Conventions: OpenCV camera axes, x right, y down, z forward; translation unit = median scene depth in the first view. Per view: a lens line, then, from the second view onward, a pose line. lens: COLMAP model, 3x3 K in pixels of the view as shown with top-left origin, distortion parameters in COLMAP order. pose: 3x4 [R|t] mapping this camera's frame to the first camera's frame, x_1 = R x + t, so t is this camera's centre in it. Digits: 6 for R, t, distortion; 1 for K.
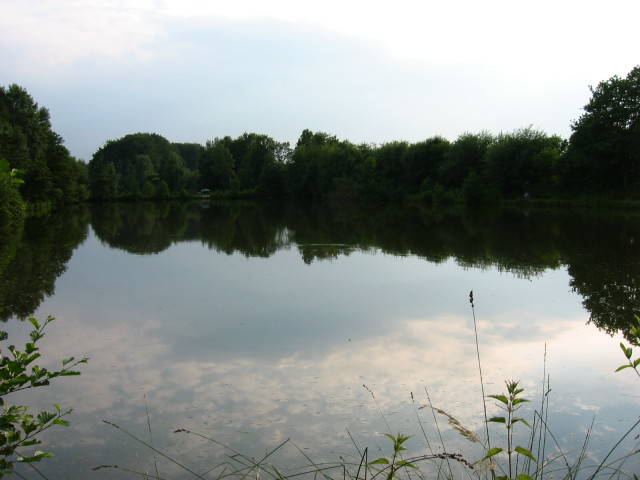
lens RADIAL K [[667.7, 0, 320.0], [0, 667.7, 240.0], [0, 0, 1]] dist [-0.114300, 0.004560]
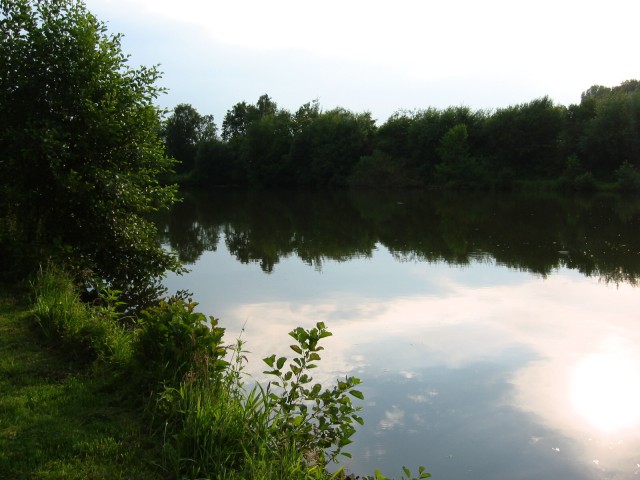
lens RADIAL K [[667.7, 0, 320.0], [0, 667.7, 240.0], [0, 0, 1]] dist [-0.114300, 0.004560]
pose [[0.960616, -0.036318, 0.275496, -0.186999], [0.031278, 0.999254, 0.022668, -0.018054], [-0.276114, -0.013159, 0.961035, 0.276179]]
